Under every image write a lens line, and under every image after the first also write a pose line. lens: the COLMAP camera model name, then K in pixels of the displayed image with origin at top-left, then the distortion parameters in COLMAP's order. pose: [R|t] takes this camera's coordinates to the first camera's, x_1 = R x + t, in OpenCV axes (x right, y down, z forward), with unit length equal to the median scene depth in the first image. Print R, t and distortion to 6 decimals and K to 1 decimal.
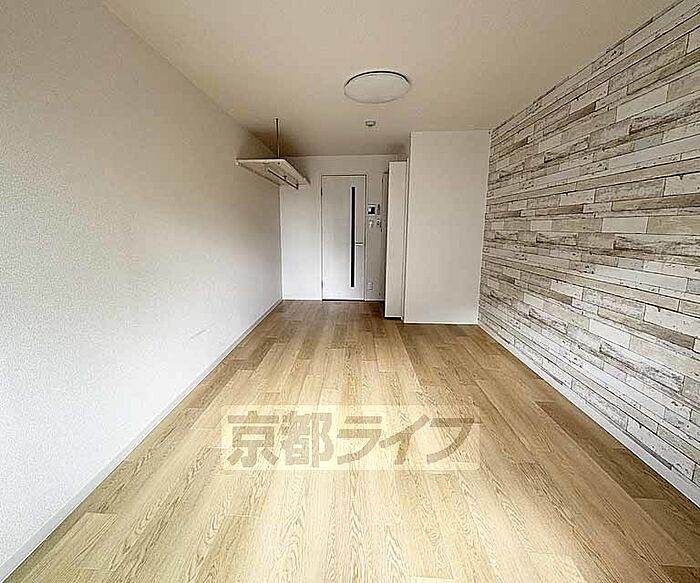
lens RADIAL K [[360.4, 0, 325.6], [0, 360.4, 288.5], [0, 0, 1]] dist [0.031961, -0.001031]
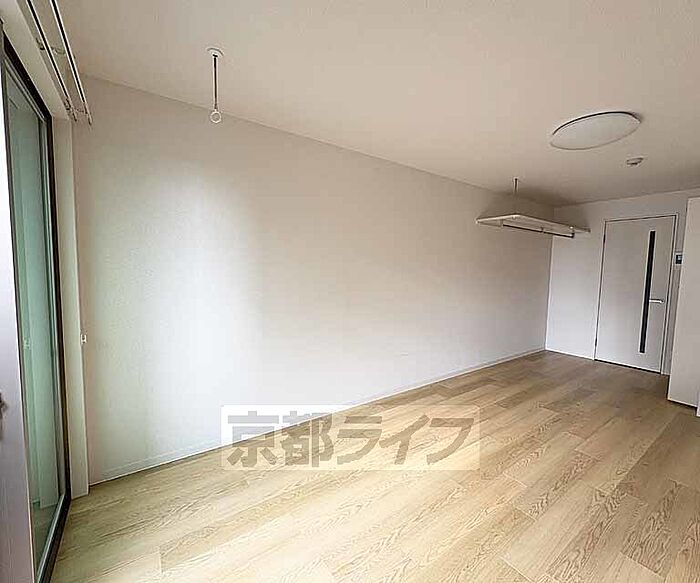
lens RADIAL K [[312.8, 0, 355.8], [0, 312.8, 291.9], [0, 0, 1]] dist [0.003865, 0.000374]
pose [[0.648291, 0.079144, -0.757269, 0.326182], [-0.155452, 0.987391, -0.029887, -0.032354], [0.745355, 0.137095, 0.652419, 0.081711]]
